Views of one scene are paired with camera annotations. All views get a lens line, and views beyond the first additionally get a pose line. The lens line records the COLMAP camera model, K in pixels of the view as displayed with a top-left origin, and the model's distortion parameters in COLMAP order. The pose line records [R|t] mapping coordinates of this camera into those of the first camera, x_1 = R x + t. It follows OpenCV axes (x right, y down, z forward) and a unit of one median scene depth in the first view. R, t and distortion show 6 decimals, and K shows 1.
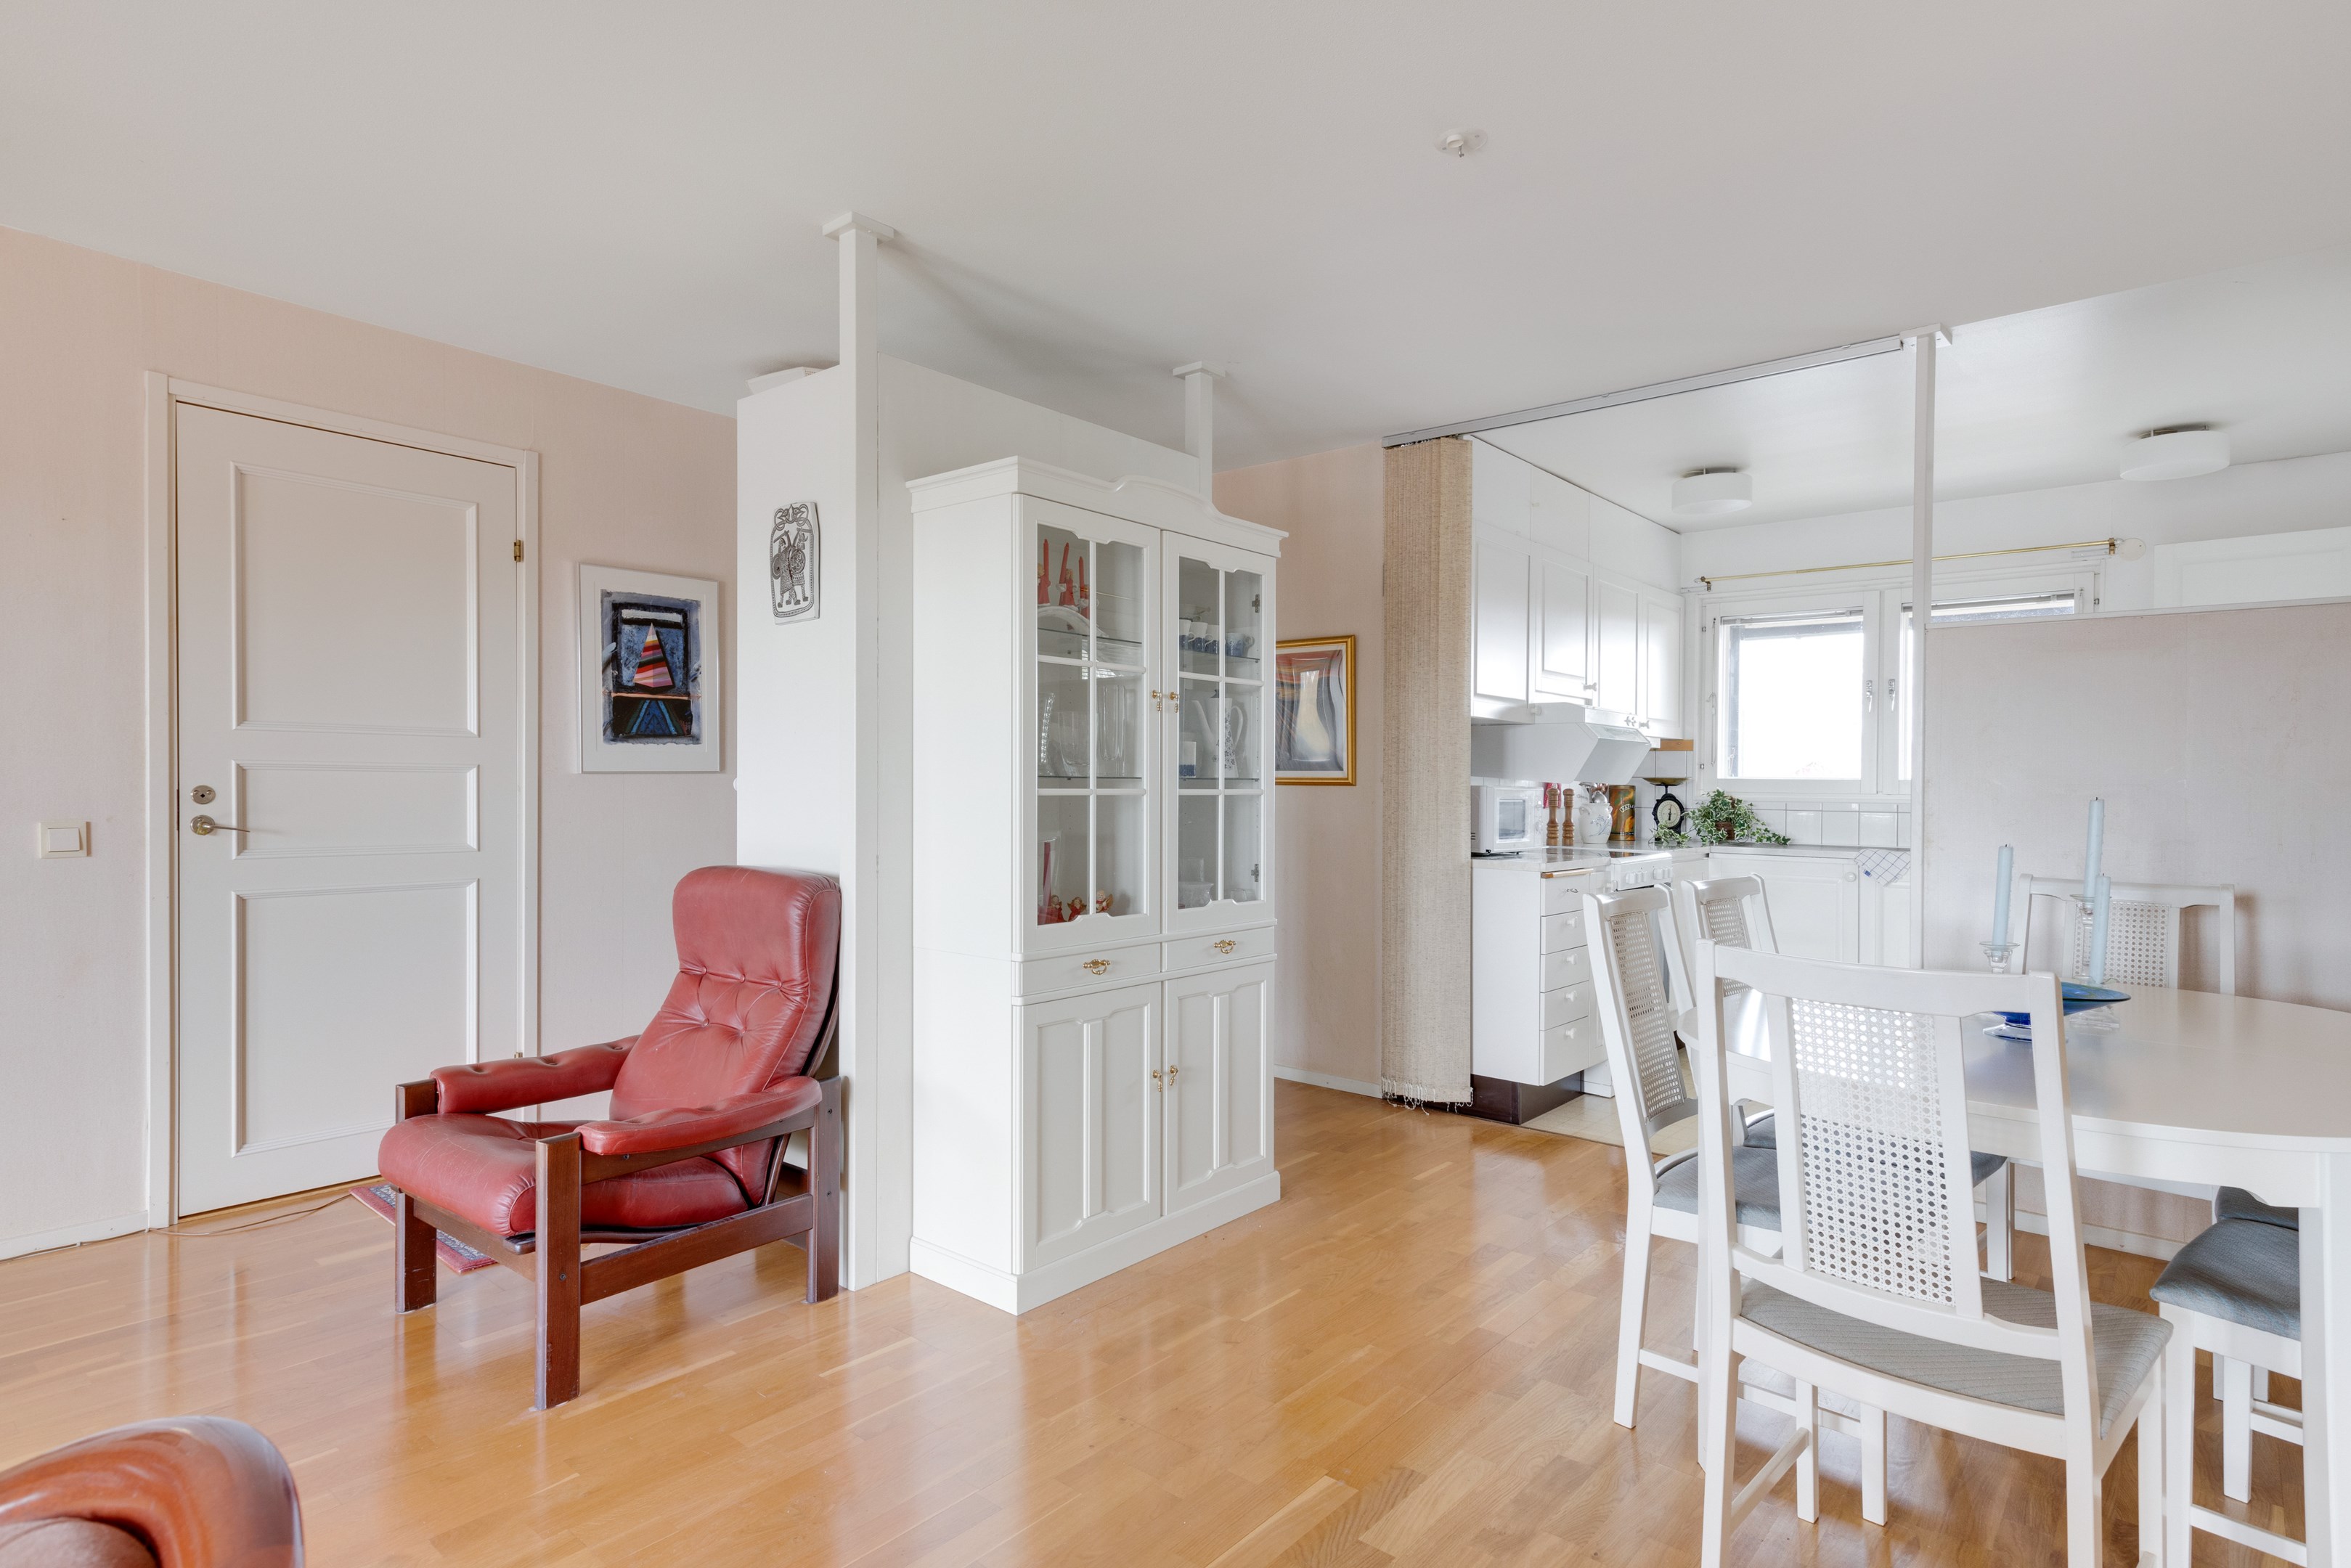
lens RADIAL K [[1289.4, 0, 1167.2], [0, 1289.4, 781.8], [0, 0, 1]] dist [0.013957, -0.000035]
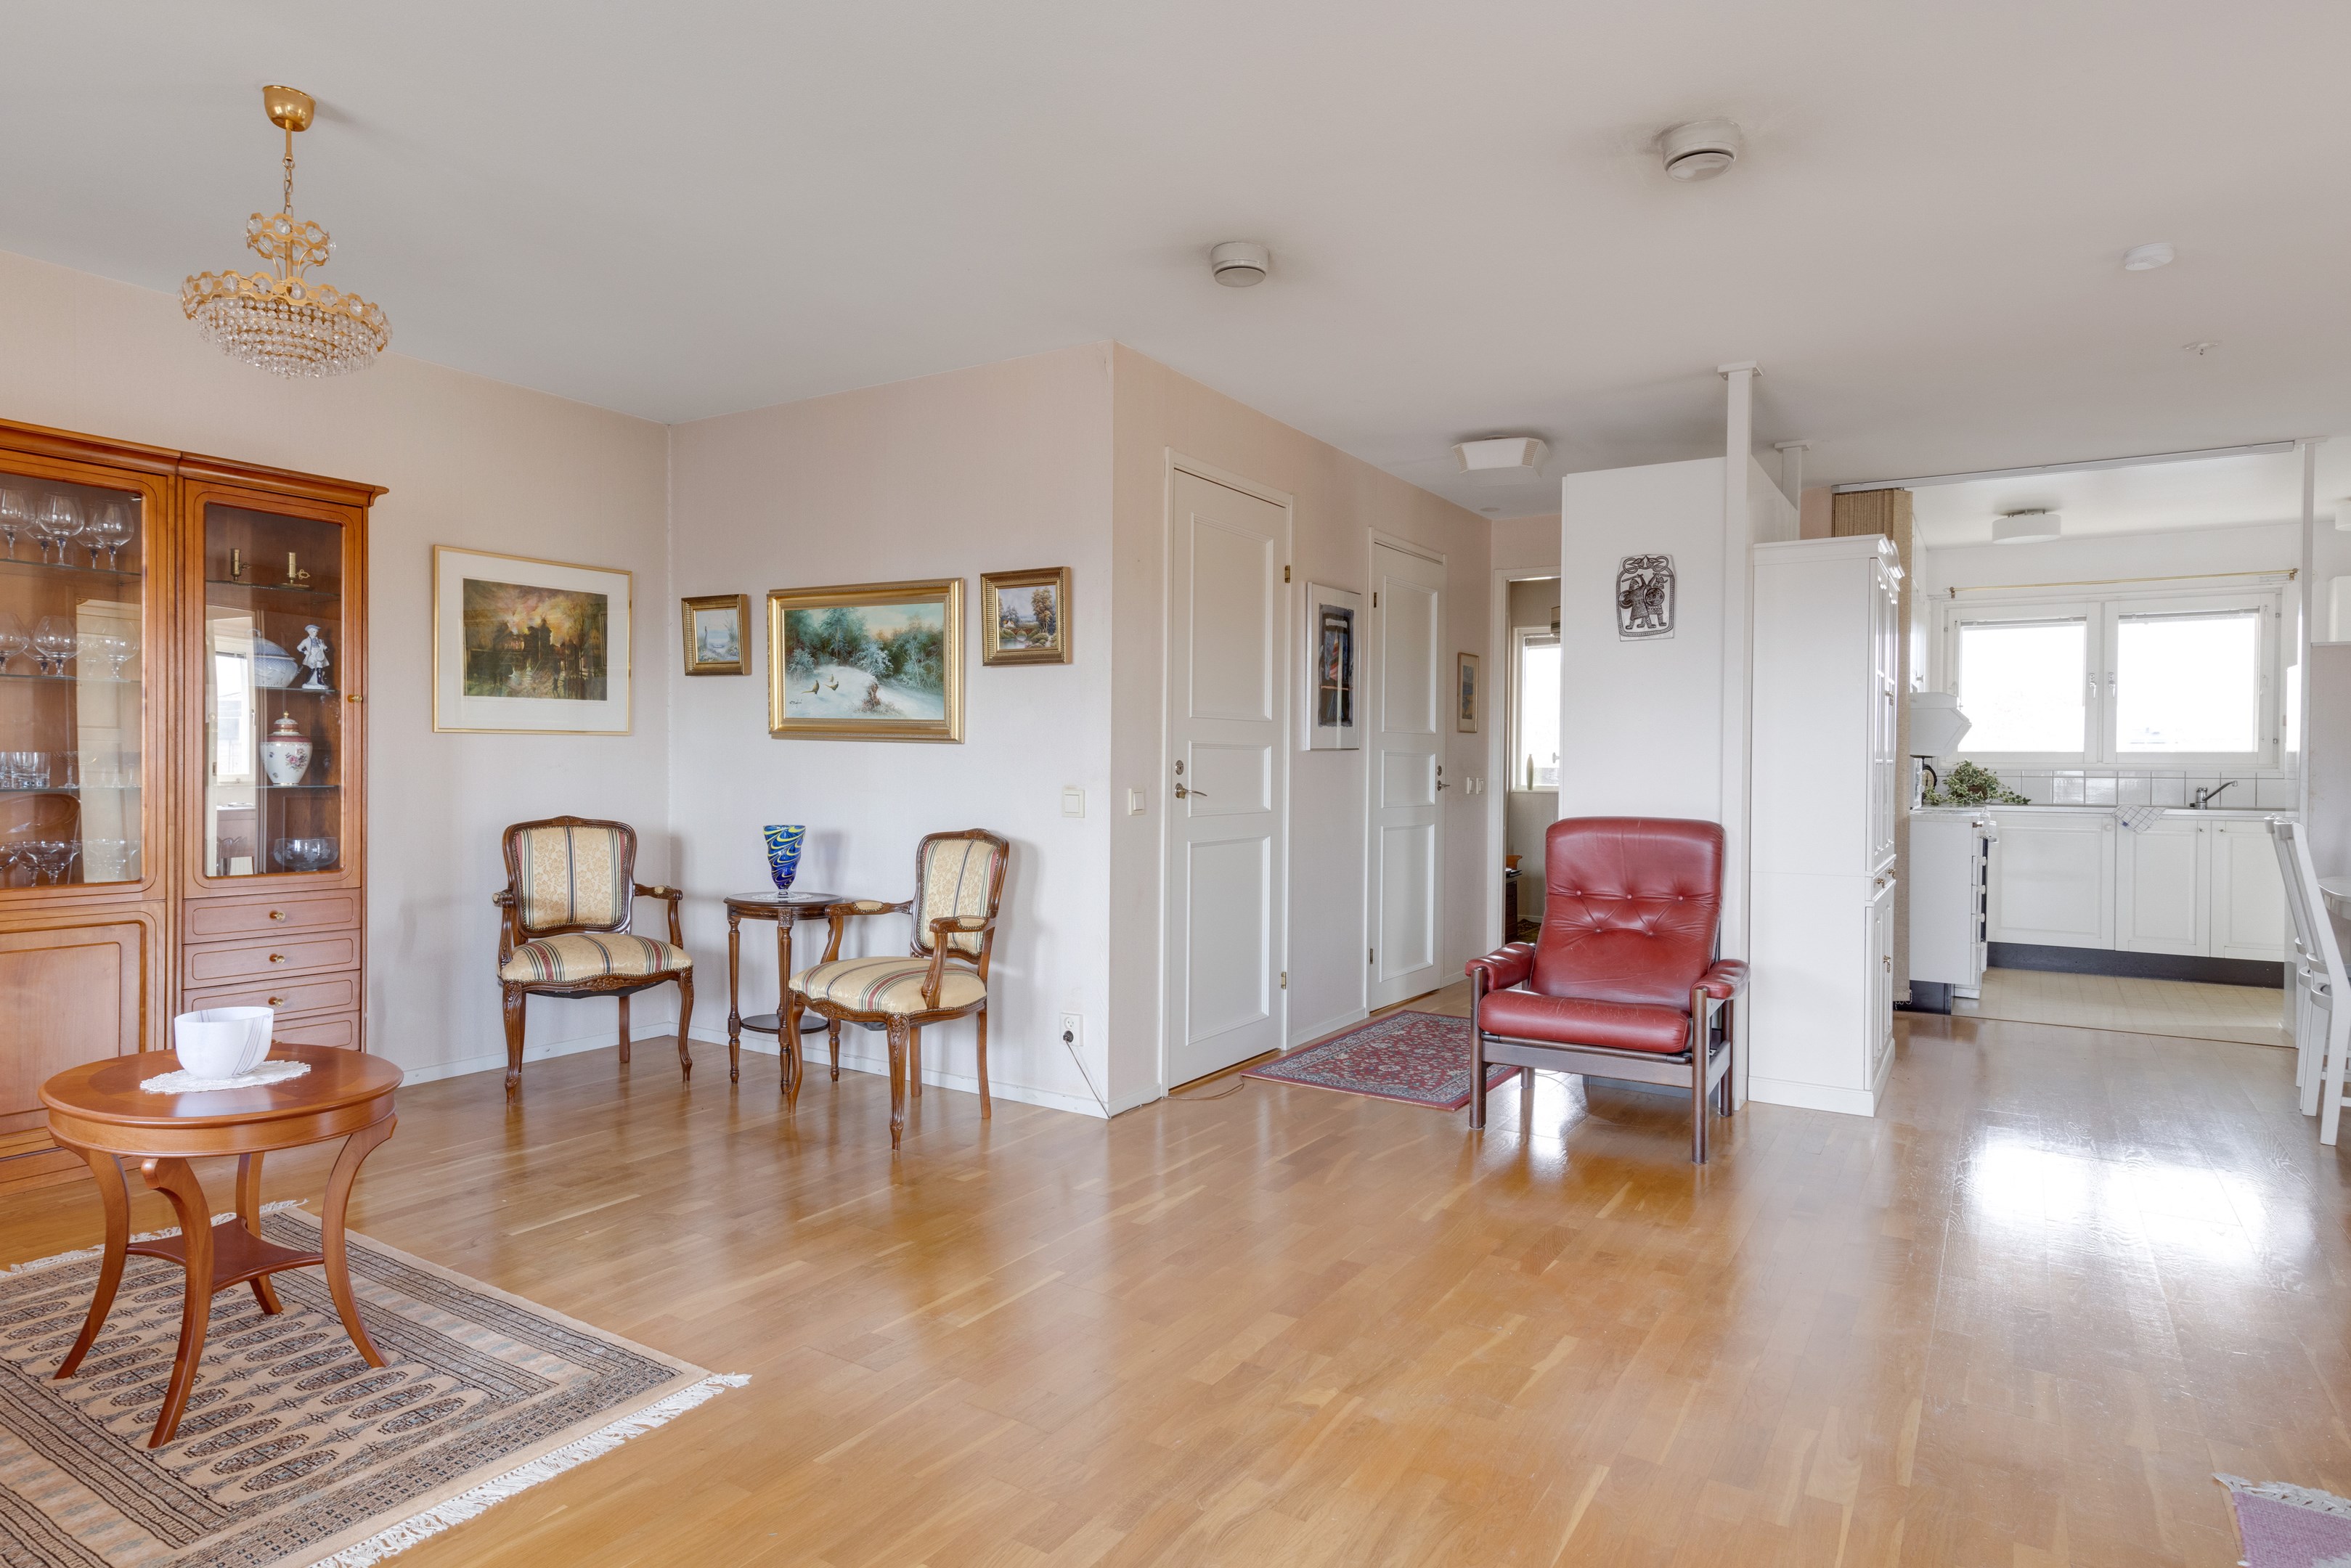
lens RADIAL K [[1367.3, 0, 1185.7], [0, 1367.3, 771.9], [0, 0, 1]] dist [0.006142, 0.002732]
pose [[0.990458, -0.005117, 0.137721, -0.667594], [0.003532, 0.999925, 0.011751, -0.001203], [-0.137771, -0.011152, 0.990401, -0.262743]]
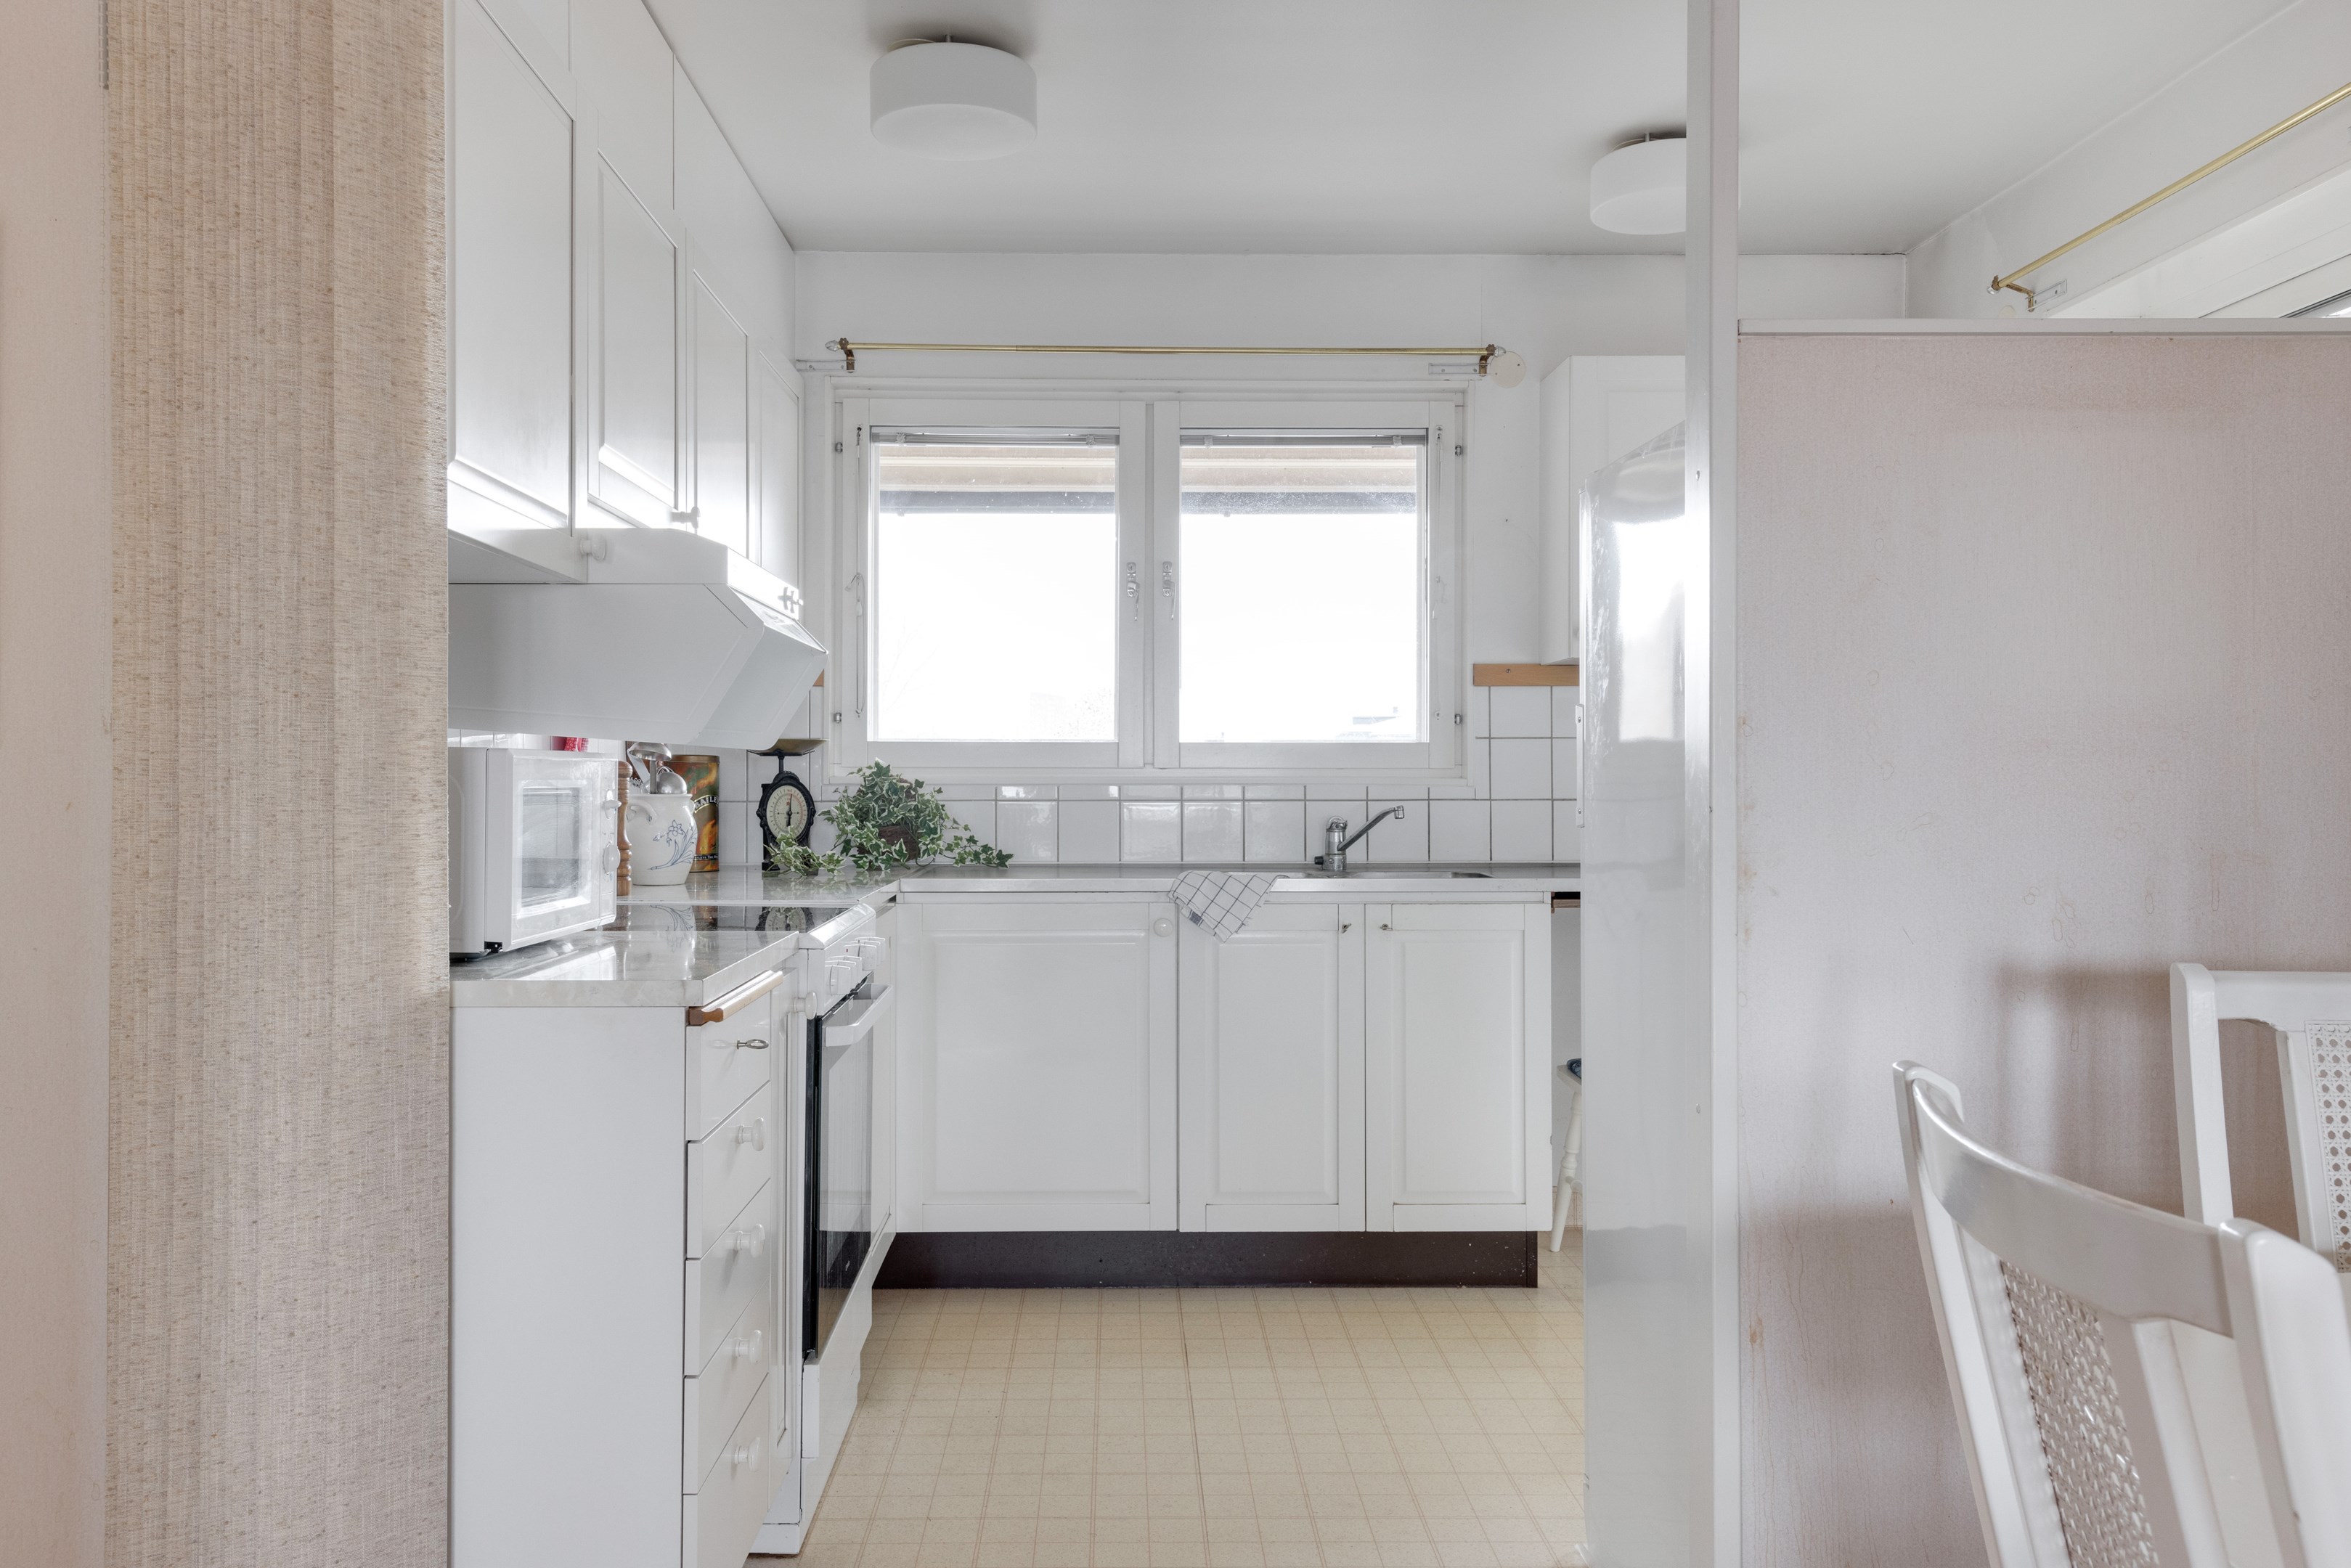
lens RADIAL K [[1735.6, 0, 1185.2], [0, 1735.6, 750.6], [0, 0, 1]] dist [0.061379, 0.000019]
pose [[0.745632, -0.000796, 0.666358, 0.083881], [0.006336, 0.999963, -0.005895, 0.008335], [-0.666328, 0.008618, 0.745609, 0.558019]]
